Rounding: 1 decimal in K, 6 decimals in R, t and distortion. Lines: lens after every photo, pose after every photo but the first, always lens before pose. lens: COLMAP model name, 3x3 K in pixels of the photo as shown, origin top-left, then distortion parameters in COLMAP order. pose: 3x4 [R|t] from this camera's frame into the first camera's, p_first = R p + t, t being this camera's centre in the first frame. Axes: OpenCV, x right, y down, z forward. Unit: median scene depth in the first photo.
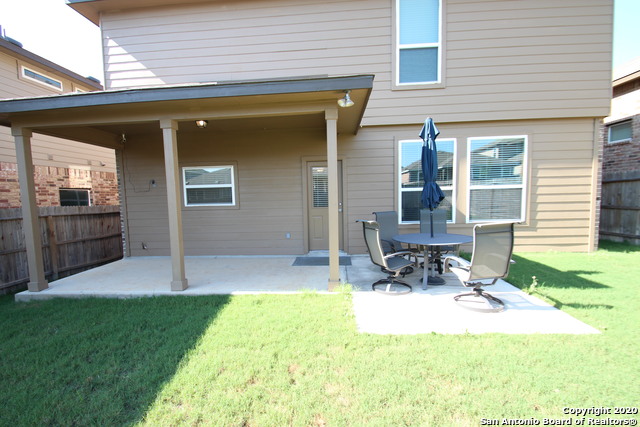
lens RADIAL K [[295.2, 0, 311.1], [0, 295.2, 221.9], [0, 0, 1]] dist [0.000810, -0.010677]
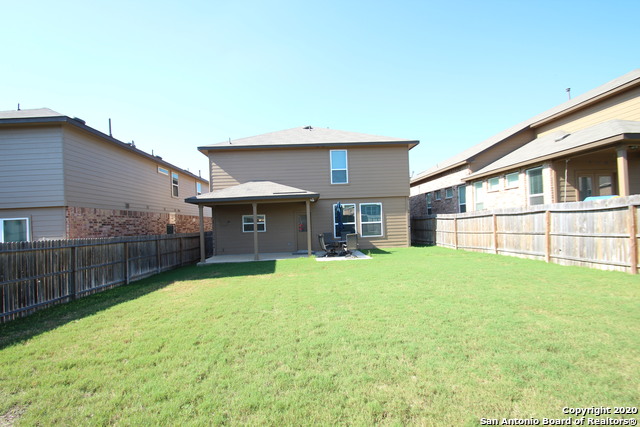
lens RADIAL K [[295.2, 0, 311.1], [0, 295.2, 221.9], [0, 0, 1]] dist [0.000810, -0.010677]
pose [[0.994433, -0.010284, 0.104868, -0.158994], [0.020725, 0.994875, -0.098963, 0.117968], [-0.103313, 0.100585, 0.989550, -1.483907]]
